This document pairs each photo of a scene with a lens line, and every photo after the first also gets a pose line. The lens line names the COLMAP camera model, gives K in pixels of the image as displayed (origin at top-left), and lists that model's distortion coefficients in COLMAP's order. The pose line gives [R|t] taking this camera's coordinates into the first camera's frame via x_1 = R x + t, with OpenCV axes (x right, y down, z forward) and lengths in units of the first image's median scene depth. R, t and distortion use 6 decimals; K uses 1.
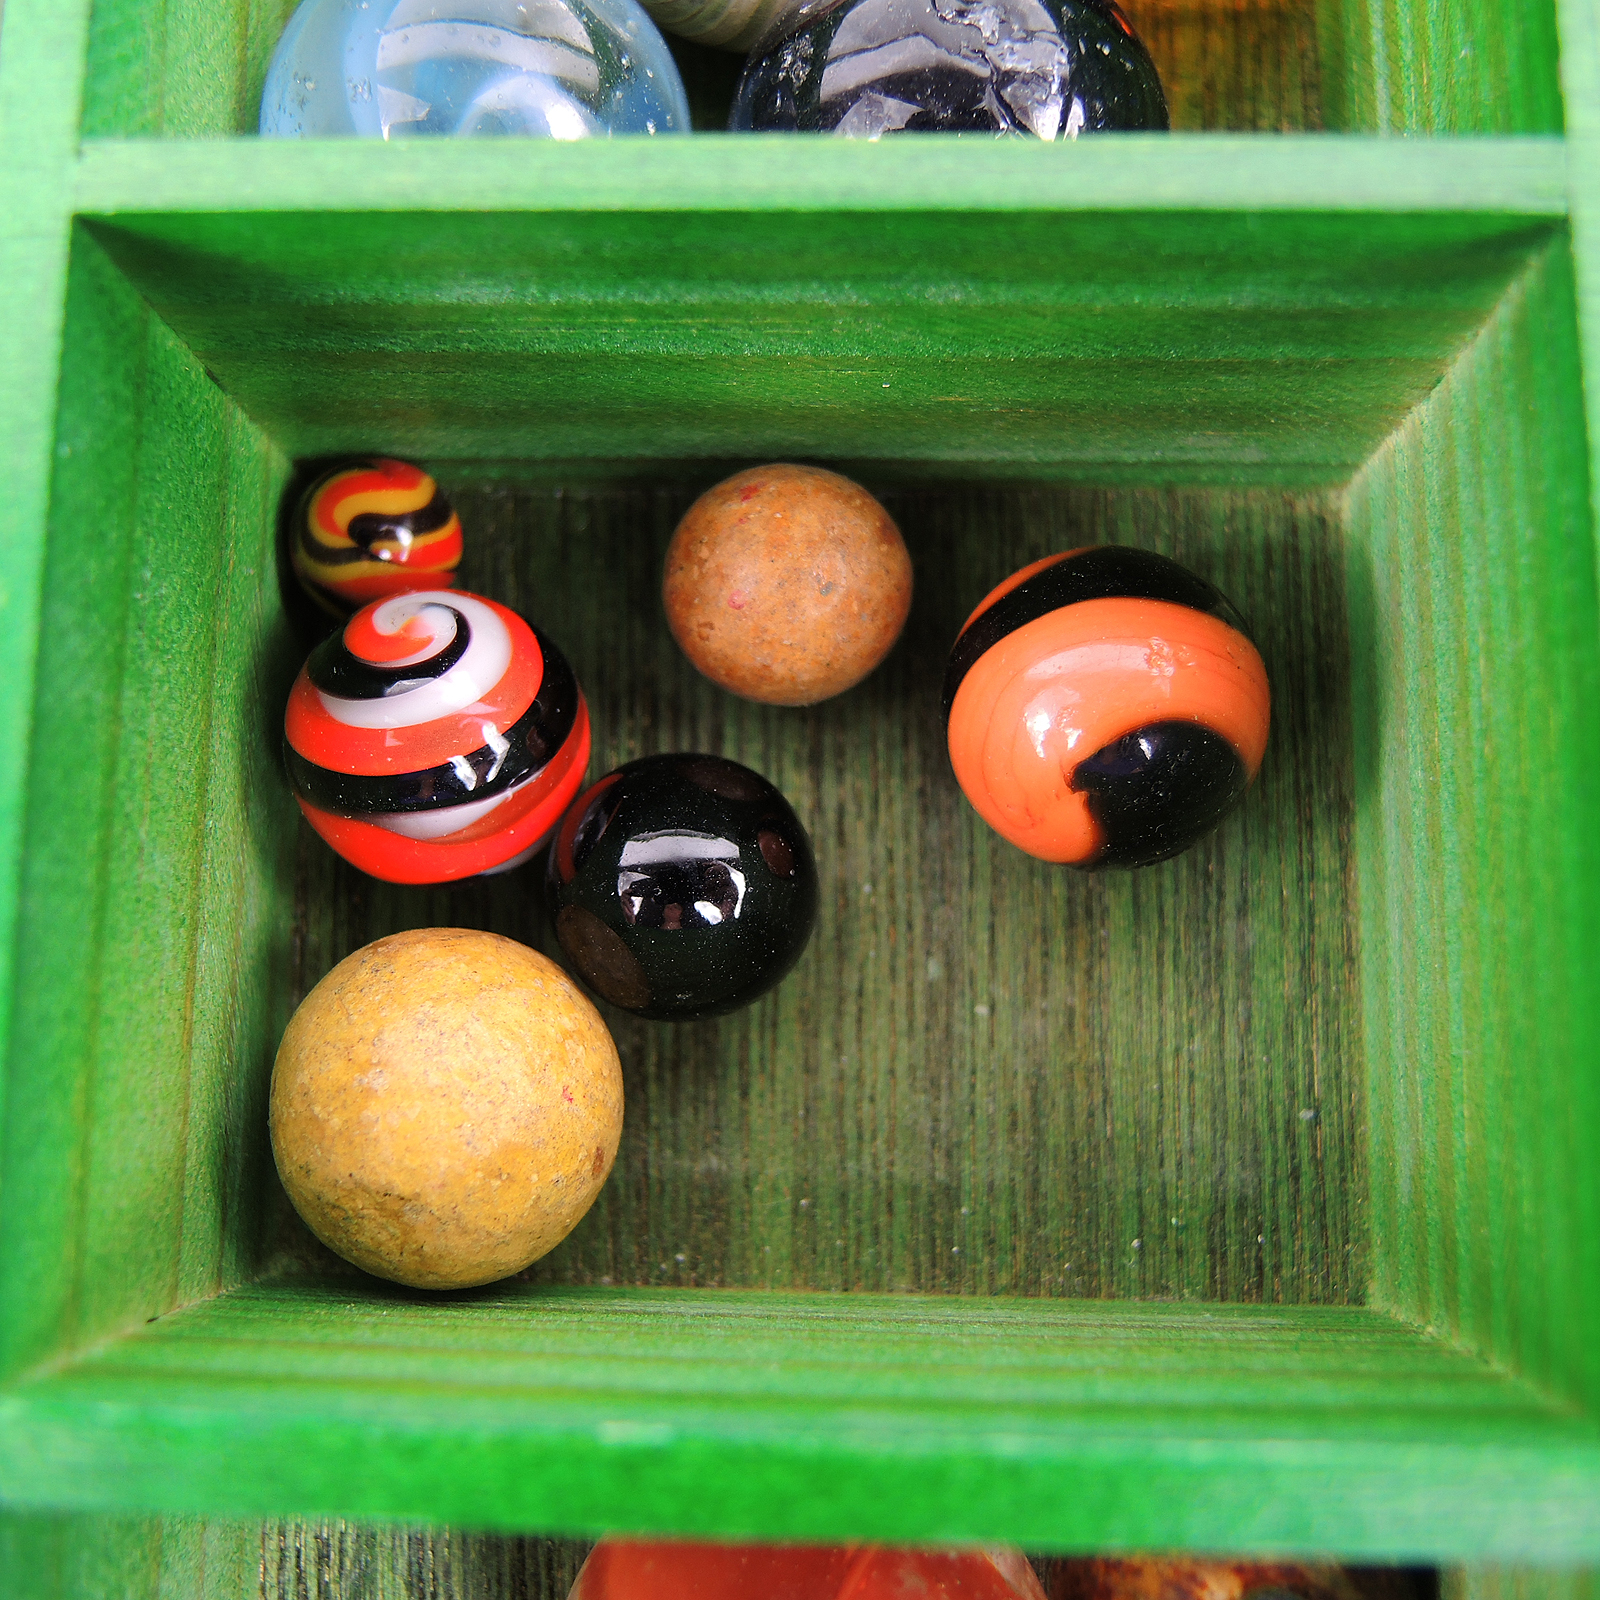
lens RADIAL K [[1806.2, 0, 800.0], [0, 1806.2, 800.0], [0, 0, 1]] dist [-0.018962, -0.015250]
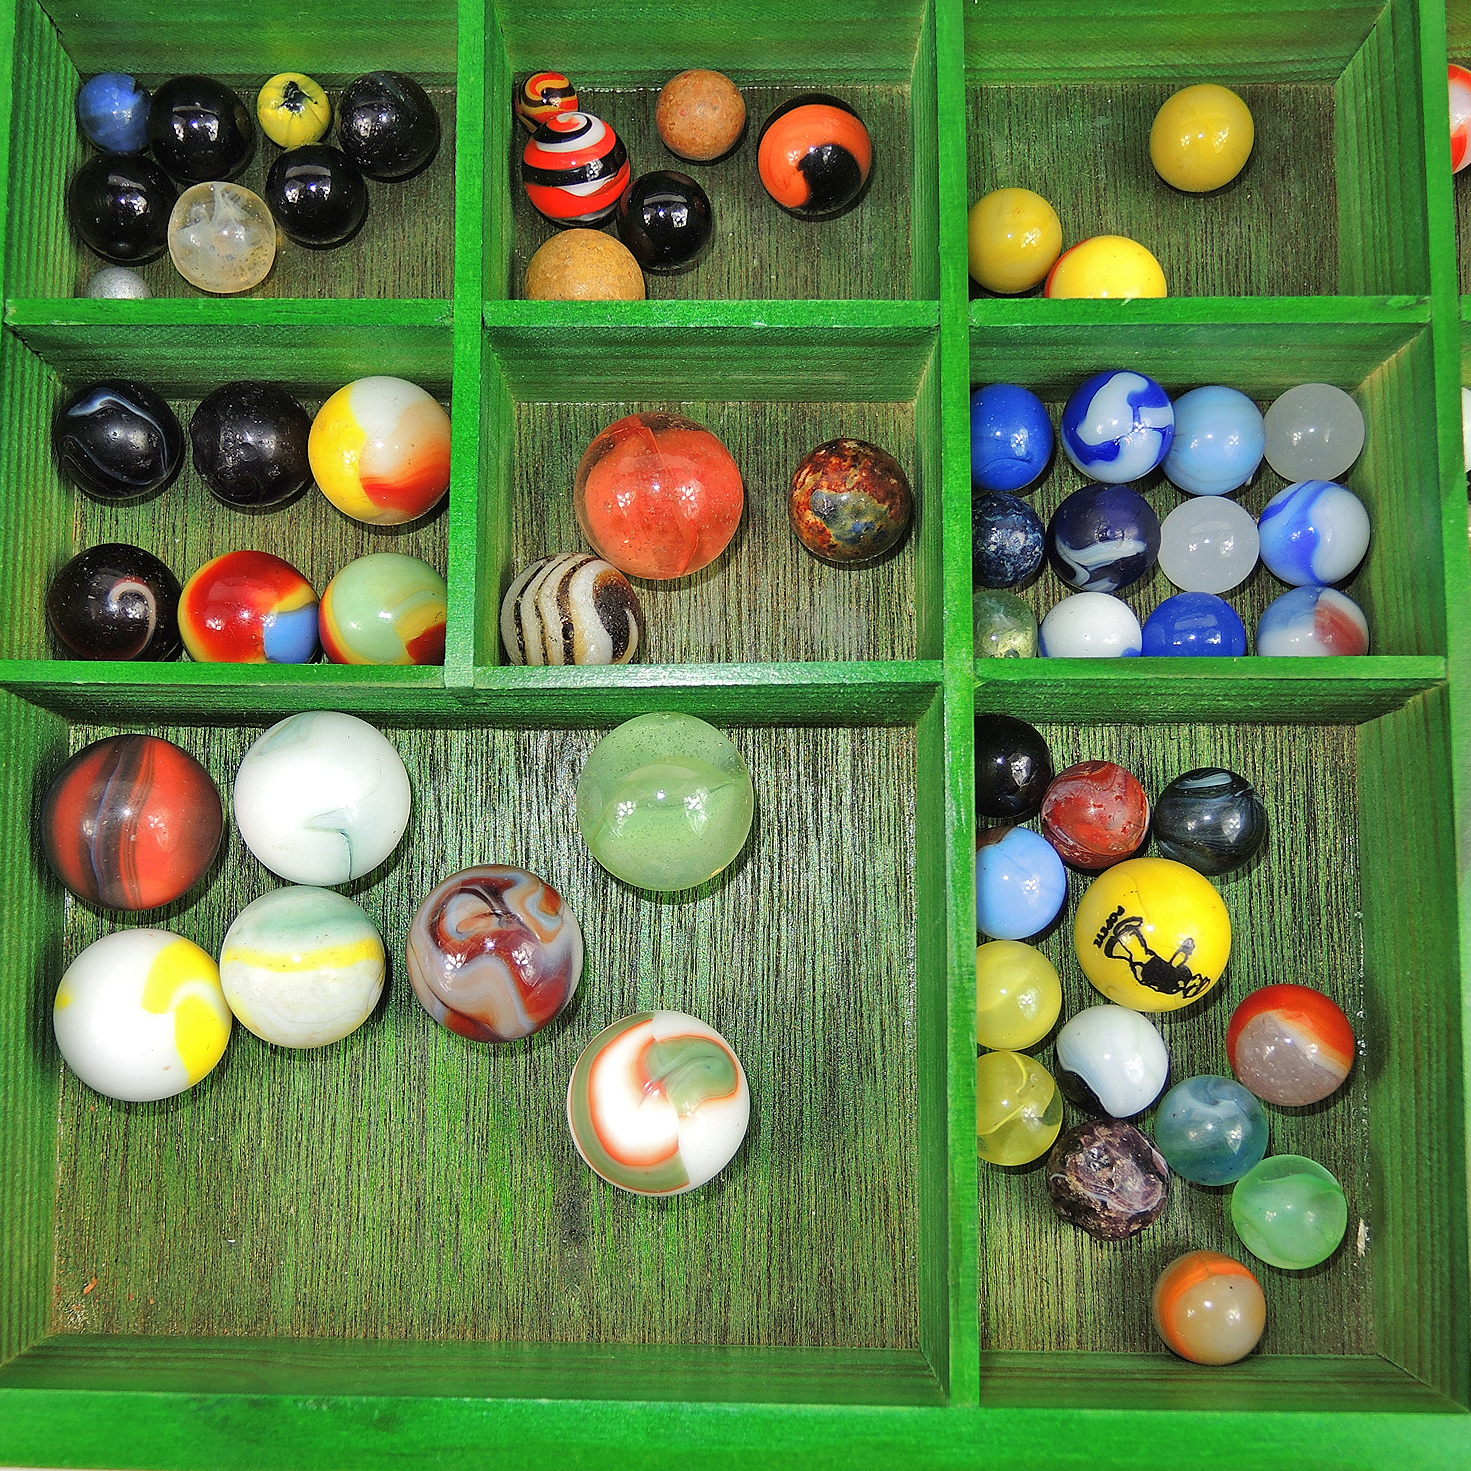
lens RADIAL K [[1804.5, 0, 709.1], [0, 1804.5, 802.8], [0, 0, 1]] dist [-0.002656, -0.007174]
pose [[0.999865, -0.010806, 0.012406, -0.040206], [0.009997, 0.997930, 0.063532, 0.771229], [-0.013067, -0.063399, 0.997903, -1.849424]]
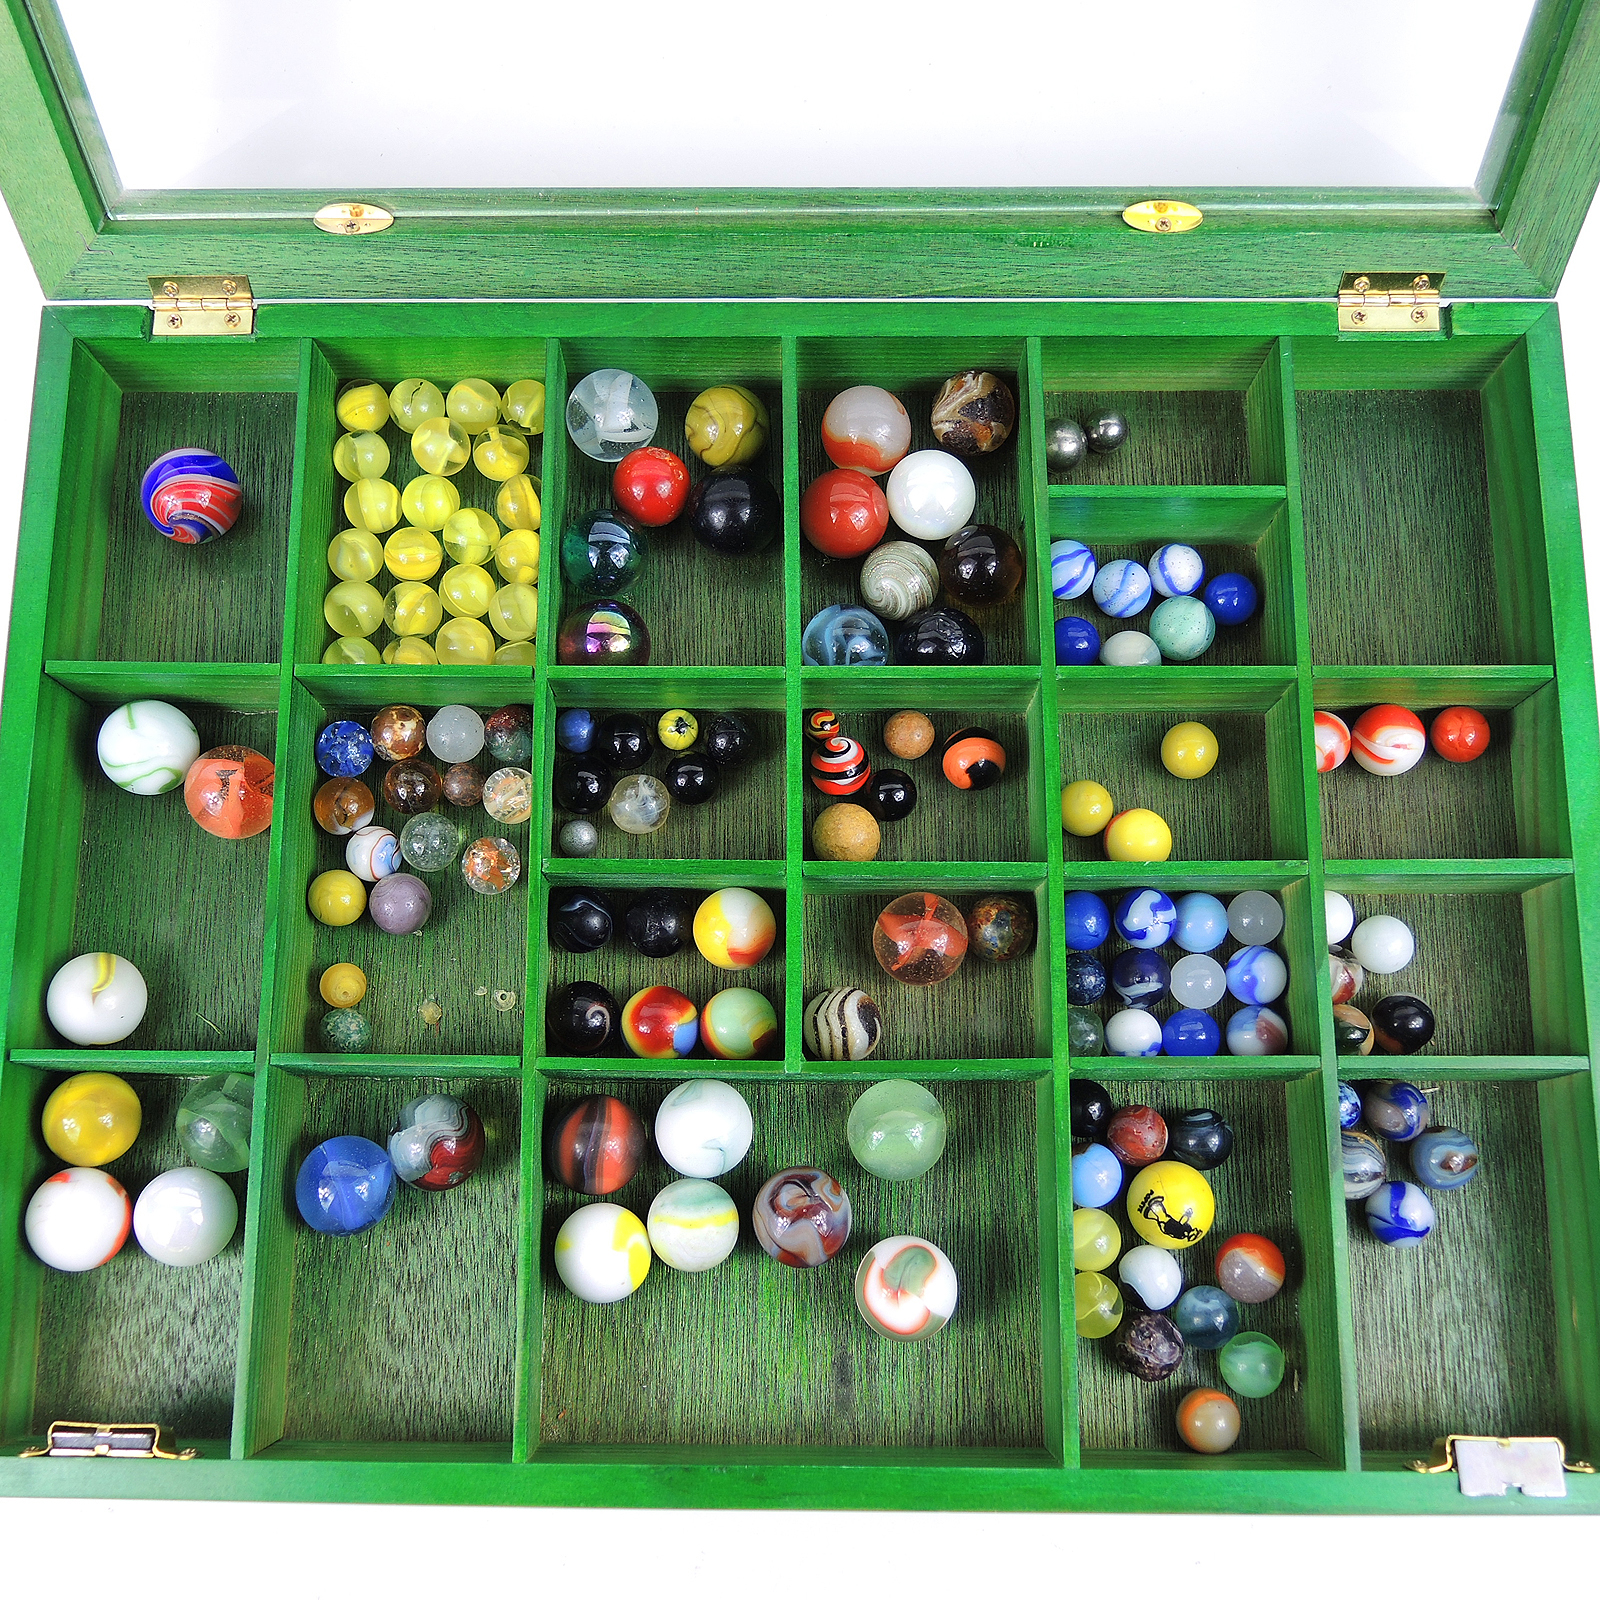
lens RADIAL K [[1889.8, 0, 800.0], [0, 1889.8, 800.0], [0, 0, 1]] dist [0.011676, -0.016057]
pose [[0.999526, -0.009093, 0.029401, -0.466212], [0.010486, 0.998813, -0.047568, 0.304716], [-0.028934, 0.047854, 0.998435, -4.197423]]
